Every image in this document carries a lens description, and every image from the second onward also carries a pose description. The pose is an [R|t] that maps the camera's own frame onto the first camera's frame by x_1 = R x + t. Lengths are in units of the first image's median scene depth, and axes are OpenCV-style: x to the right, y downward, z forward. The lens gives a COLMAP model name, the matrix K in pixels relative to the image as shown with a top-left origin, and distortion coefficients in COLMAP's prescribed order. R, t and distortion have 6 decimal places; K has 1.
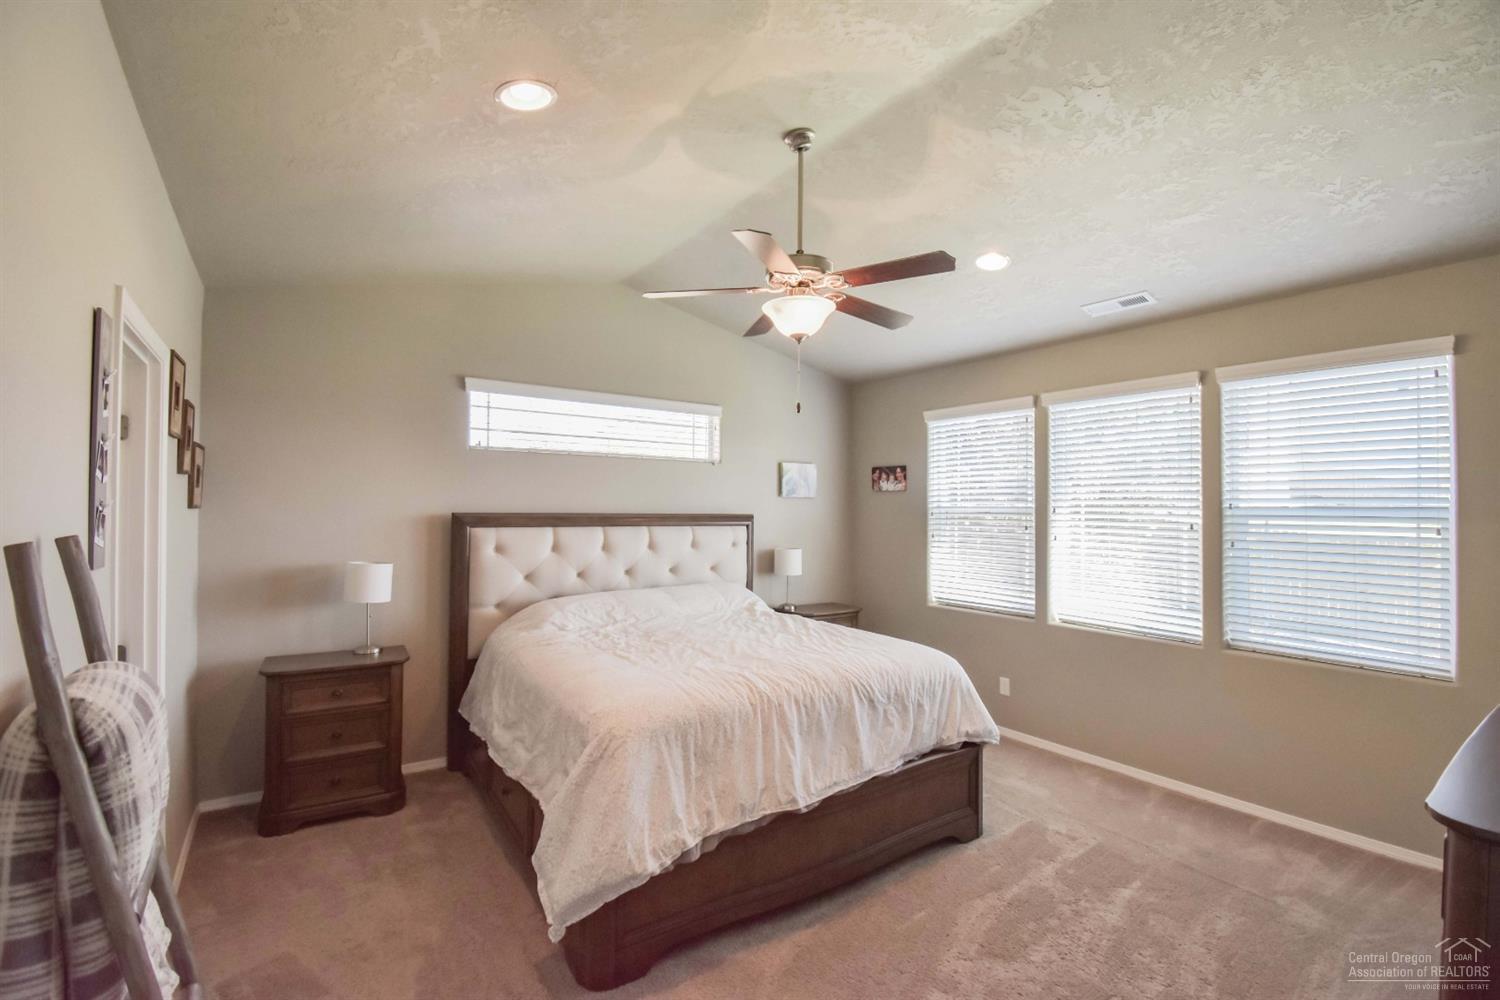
lens RADIAL K [[659.5, 0, 751.6], [0, 659.5, 498.9], [0, 0, 1]] dist [0.022694, -0.026315]
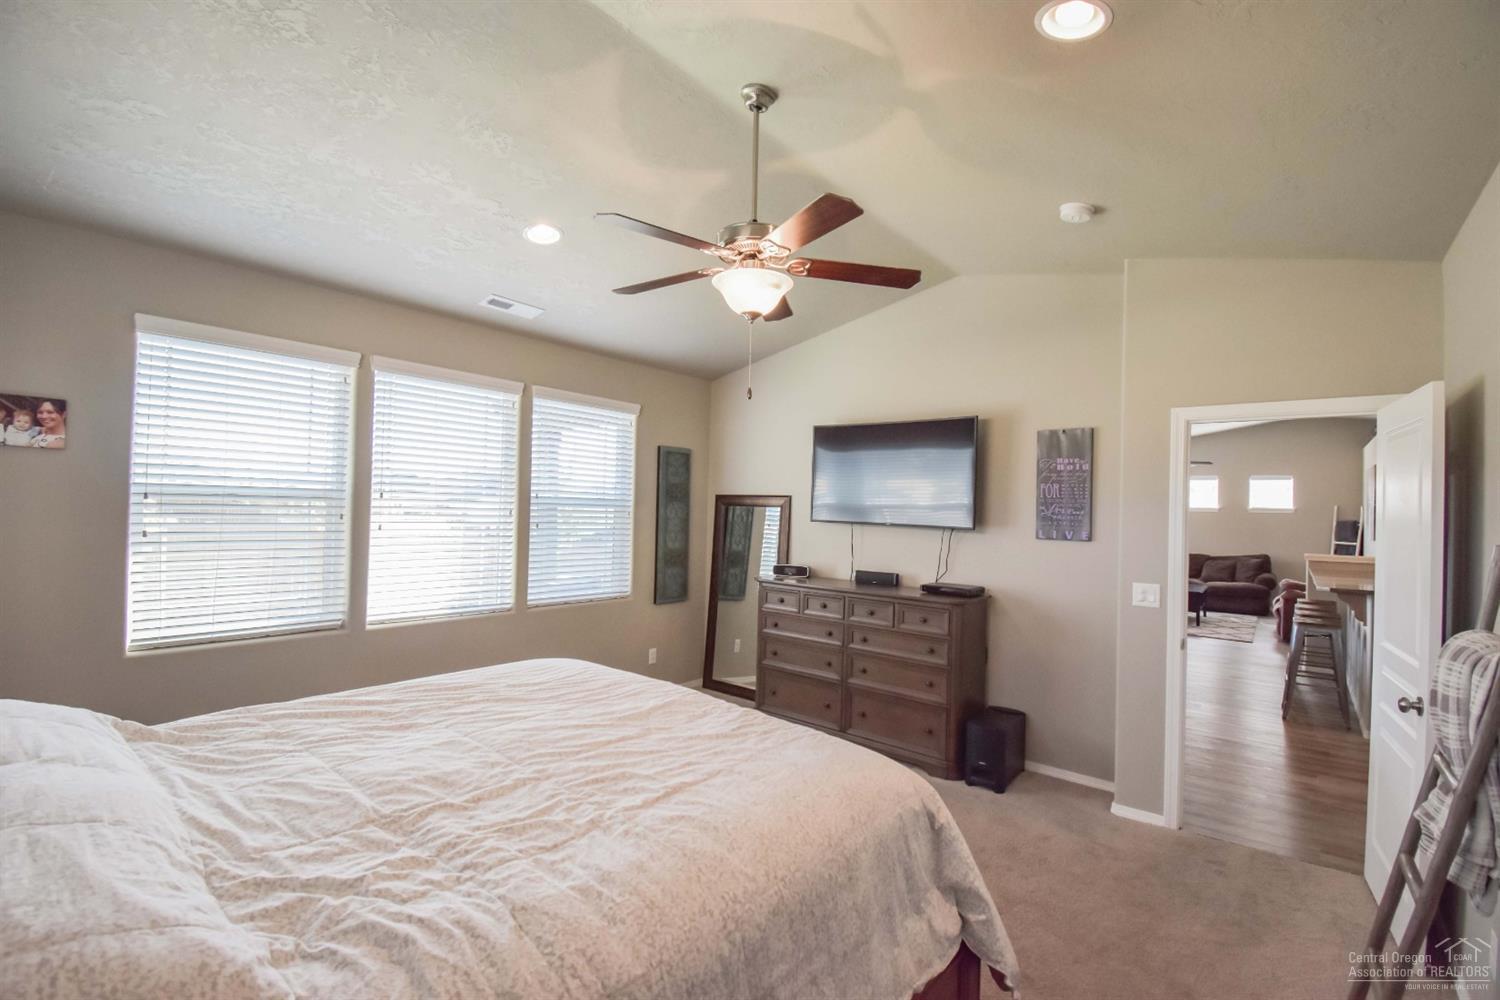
lens RADIAL K [[659.5, 0, 751.6], [0, 659.5, 498.9], [0, 0, 1]] dist [0.022694, -0.026315]
pose [[-0.255440, -0.001806, 0.966823, -0.521071], [-0.045853, 0.998896, -0.010248, 0.009601], [-0.965737, -0.046950, -0.255240, 0.792465]]
